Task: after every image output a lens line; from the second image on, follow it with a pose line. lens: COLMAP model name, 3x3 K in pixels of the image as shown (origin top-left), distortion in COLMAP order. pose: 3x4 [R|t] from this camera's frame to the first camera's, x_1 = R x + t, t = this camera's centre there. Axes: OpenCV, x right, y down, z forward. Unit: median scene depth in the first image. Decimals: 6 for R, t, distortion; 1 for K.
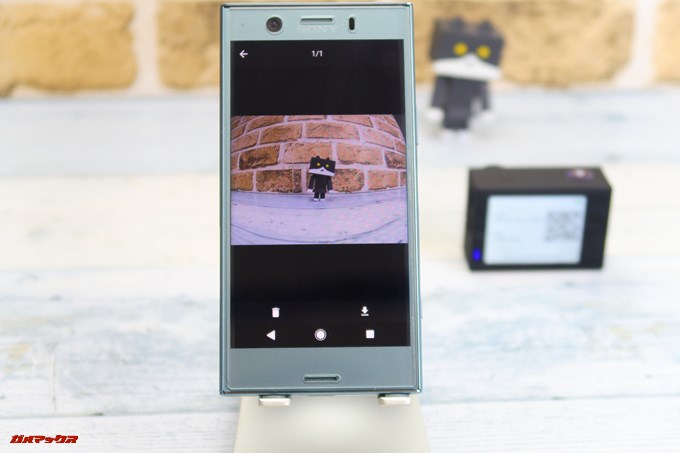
lens RADIAL K [[1351.2, 0, 339.9], [0, 1351.2, 215.9], [0, 0, 1]] dist [-0.028355, -0.209664]
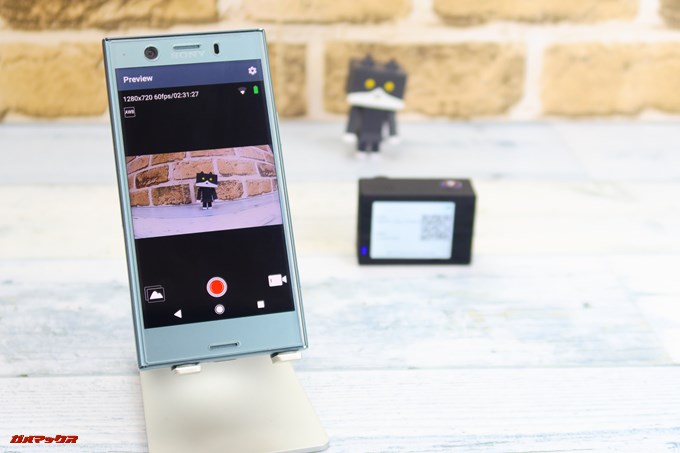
lens RADIAL K [[1115.1, 0, 340.0], [0, 1115.1, 226.5], [0, 0, 1]] dist [-0.013049, 0.012023]
pose [[0.999863, 0.011386, -0.012050, 0.098664], [-0.011566, 0.999820, -0.015032, 0.023999], [0.011877, 0.015169, 0.999814, 0.015473]]
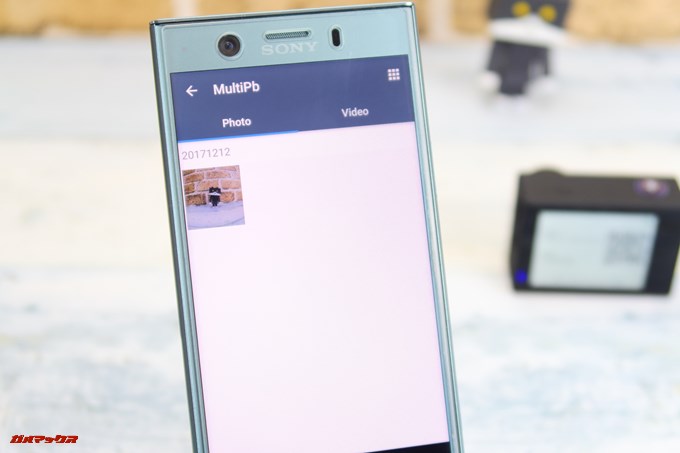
lens RADIAL K [[1115.1, 0, 340.0], [0, 1115.1, 226.5], [0, 0, 1]] dist [-0.013049, 0.012023]
pose [[0.996160, 0.047211, -0.073728, 0.040298], [-0.037009, 0.990279, 0.134079, -0.098422], [0.079341, -0.130836, 0.988224, 0.321818]]
